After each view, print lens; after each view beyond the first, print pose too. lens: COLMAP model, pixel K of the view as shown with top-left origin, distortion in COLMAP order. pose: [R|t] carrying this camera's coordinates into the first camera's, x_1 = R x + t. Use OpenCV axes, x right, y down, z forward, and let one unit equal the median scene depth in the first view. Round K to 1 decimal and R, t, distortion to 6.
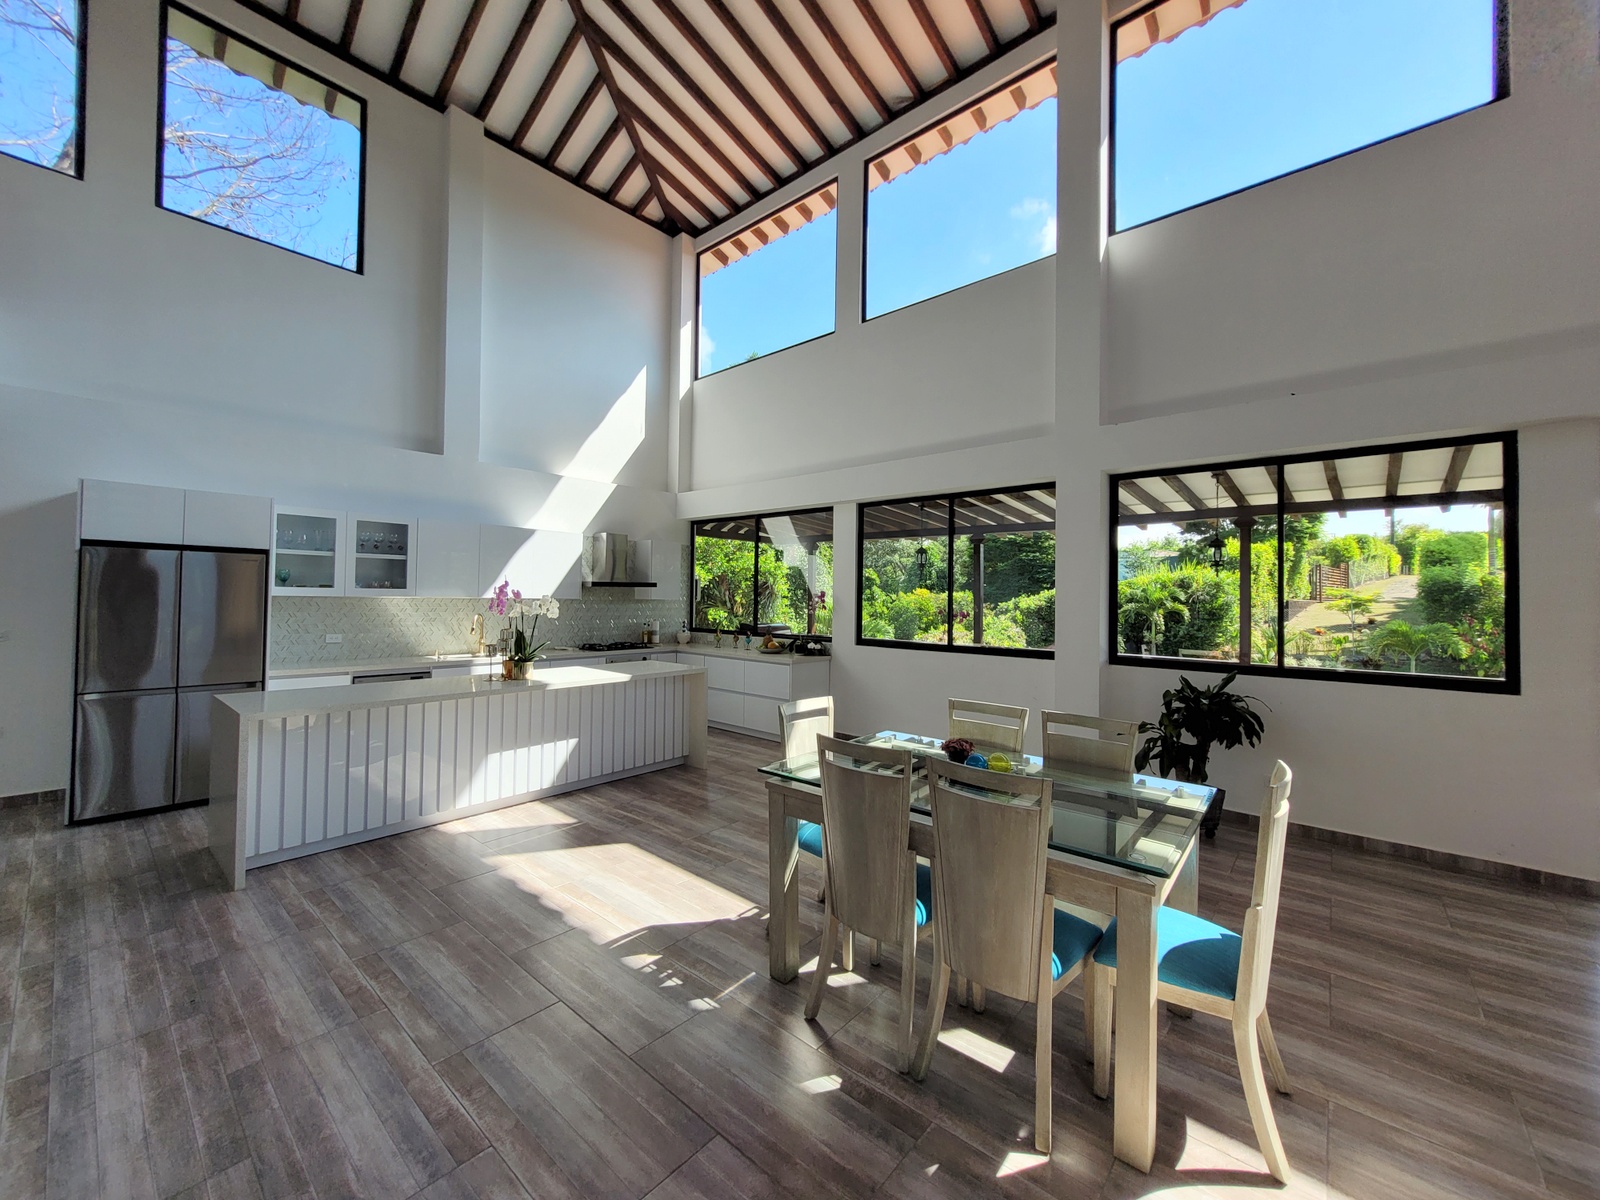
lens RADIAL K [[632.9, 0, 811.8], [0, 632.9, 587.6], [0, 0, 1]] dist [-0.000409, -0.001089]
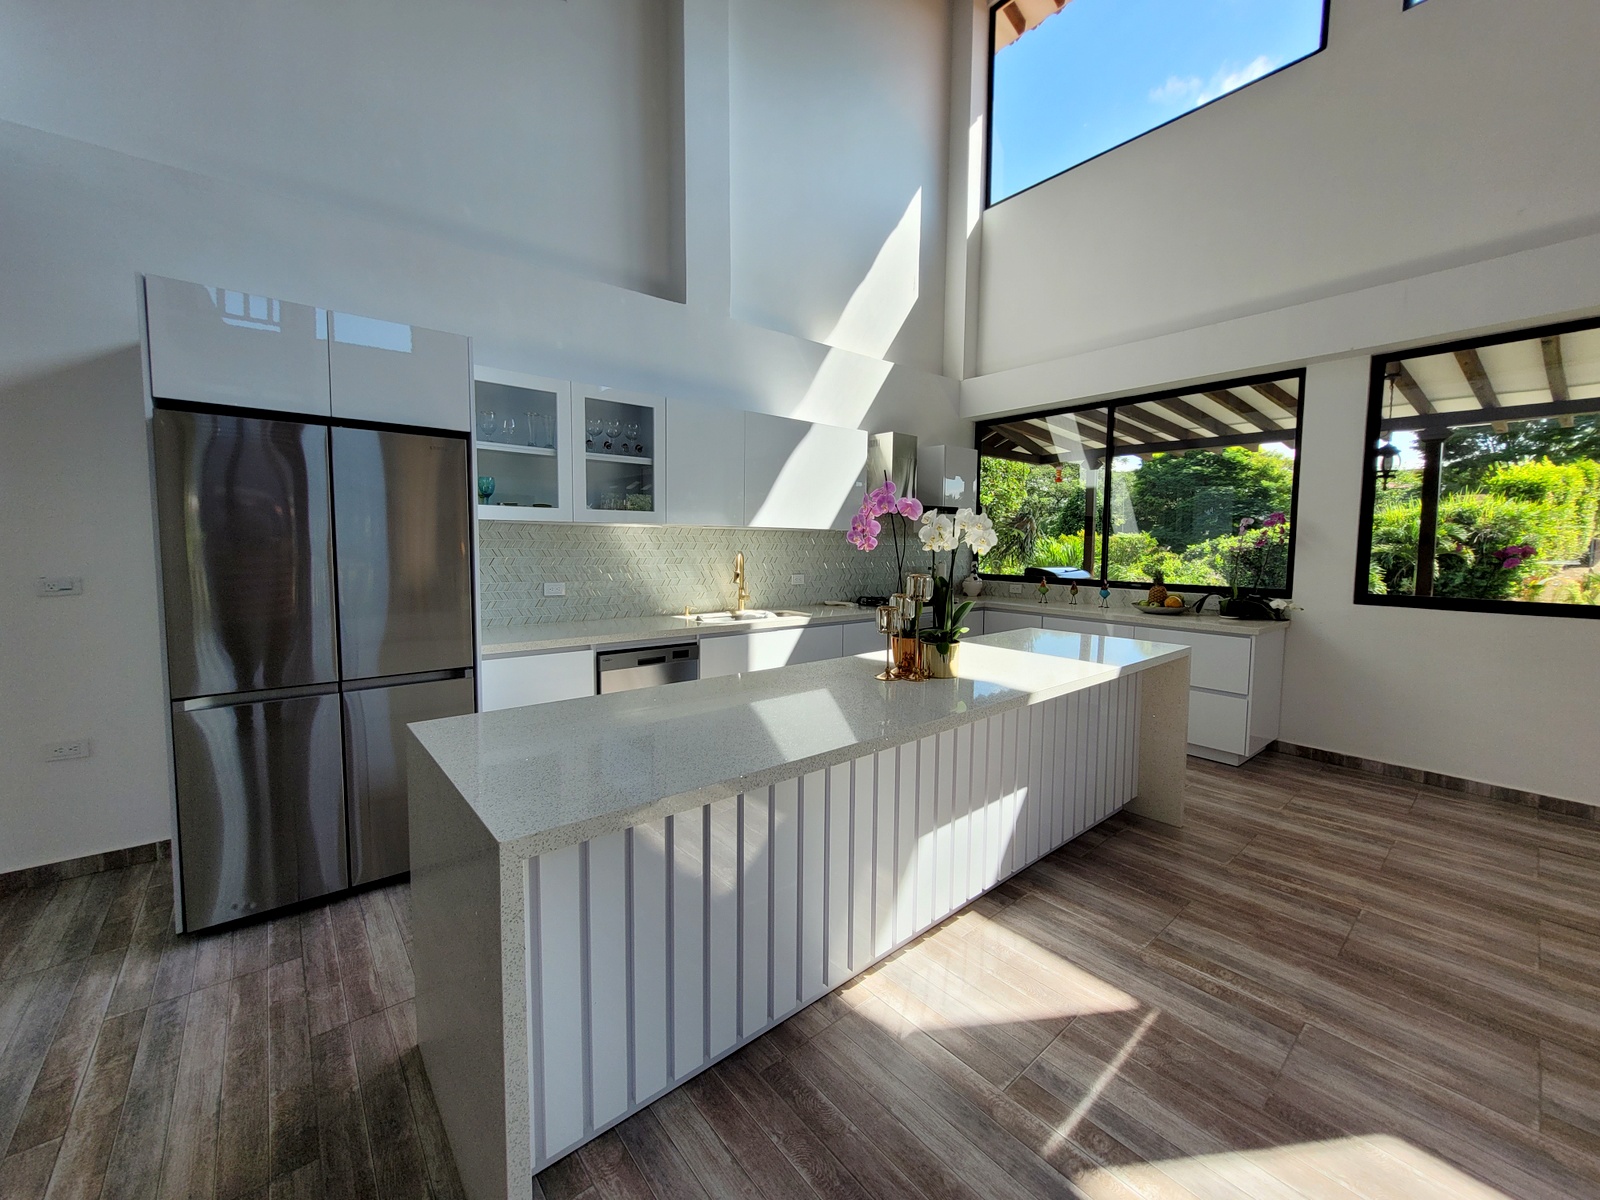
lens RADIAL K [[630.2, 0, 805.0], [0, 630.2, 586.8], [0, 0, 1]] dist [0.000361, 0.000773]
pose [[0.986598, 0.005291, -0.163083, -0.402840], [0.008439, 0.996482, 0.083386, 0.027048], [0.162951, -0.083645, 0.983082, 0.414712]]
